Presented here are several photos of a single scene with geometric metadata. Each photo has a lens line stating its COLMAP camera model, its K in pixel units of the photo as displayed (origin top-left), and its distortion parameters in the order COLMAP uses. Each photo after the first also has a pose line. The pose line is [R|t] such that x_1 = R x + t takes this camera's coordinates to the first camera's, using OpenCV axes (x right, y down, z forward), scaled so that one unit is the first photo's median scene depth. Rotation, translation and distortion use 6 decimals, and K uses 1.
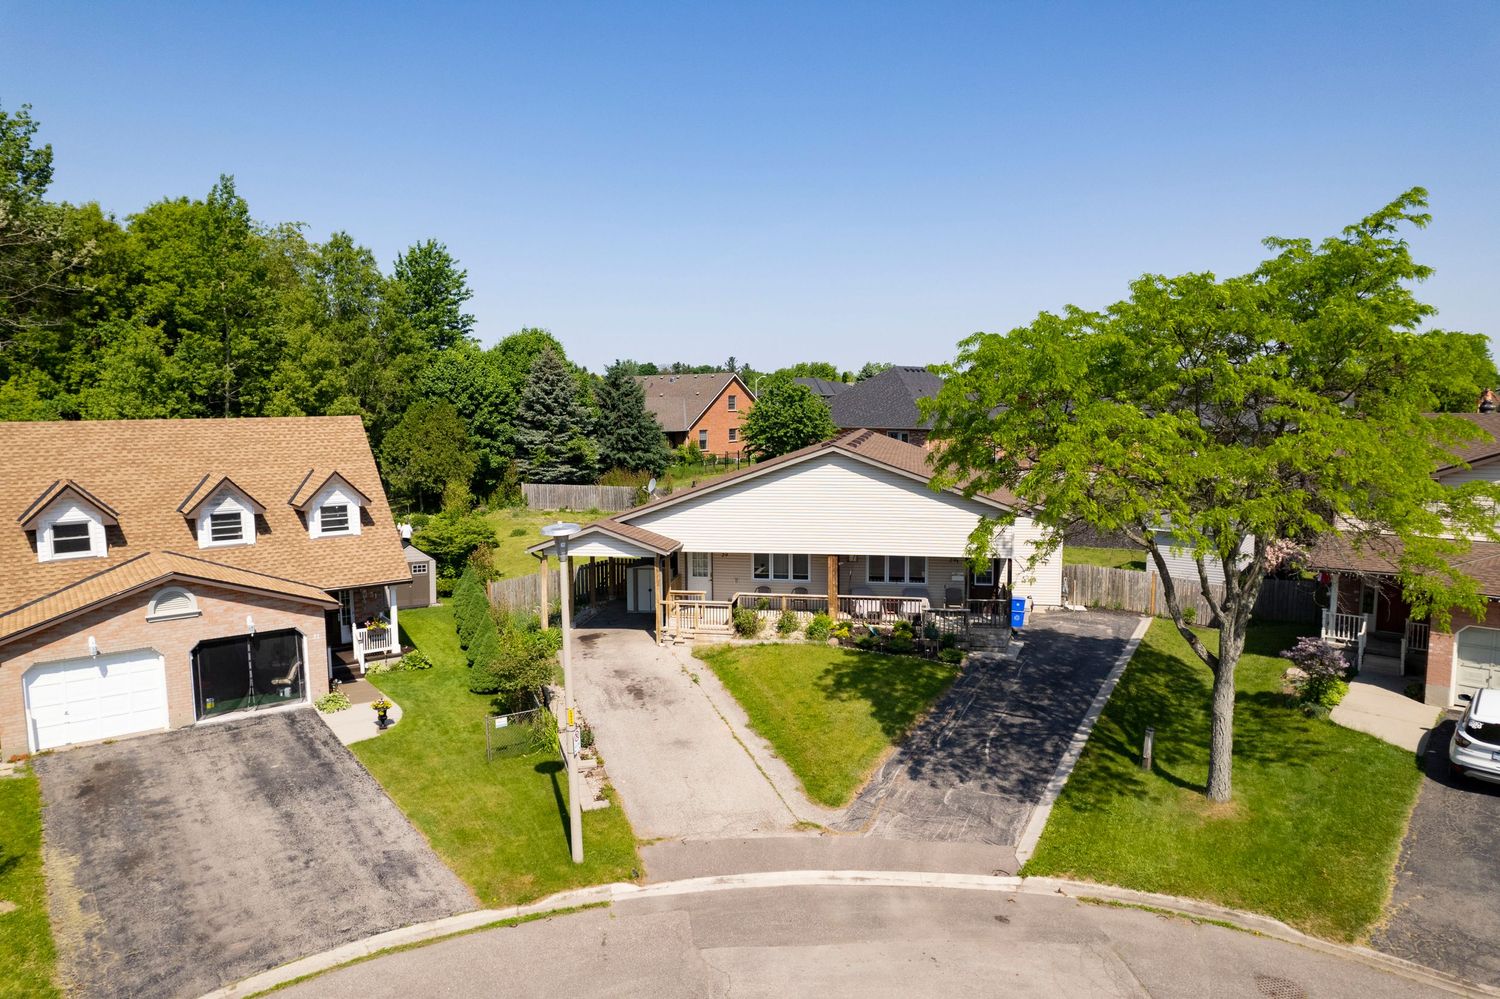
lens RADIAL K [[957.3, 0, 750.9], [0, 957.3, 502.4], [0, 0, 1]] dist [-0.060532, 0.049714]
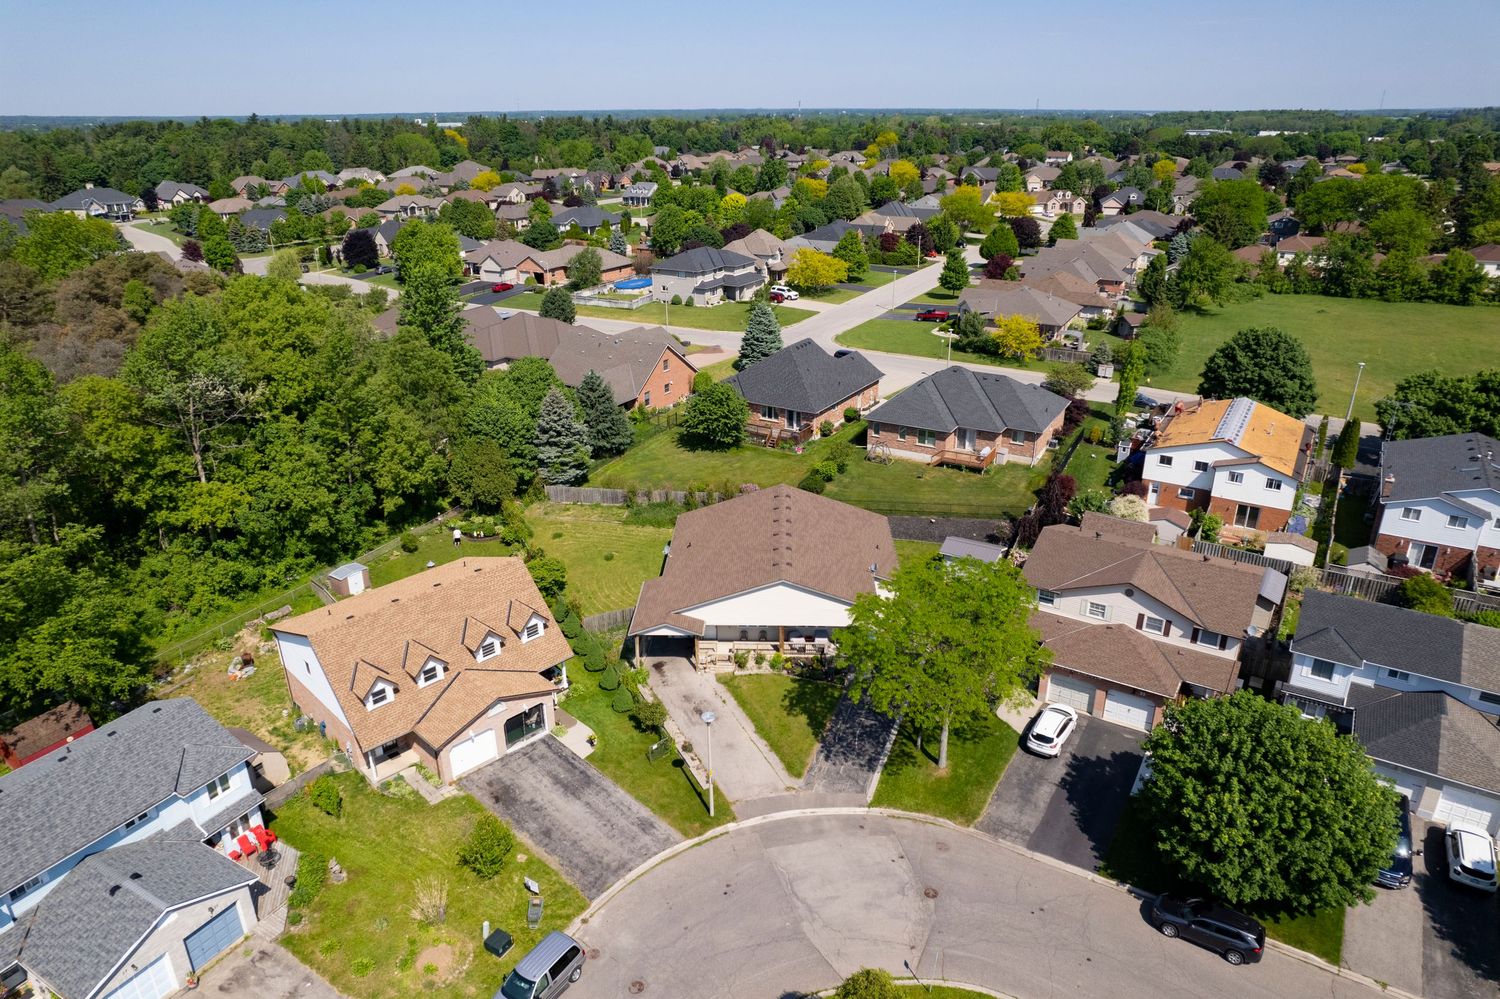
lens RADIAL K [[957.3, 0, 754.4], [0, 957.3, 498.1], [0, 0, 1]] dist [-0.060532, 0.049714]
pose [[0.989026, -0.051859, 0.138341, -0.273416], [0.011479, 0.960513, 0.277999, -0.881379], [-0.147295, -0.273360, 0.950568, -0.963659]]
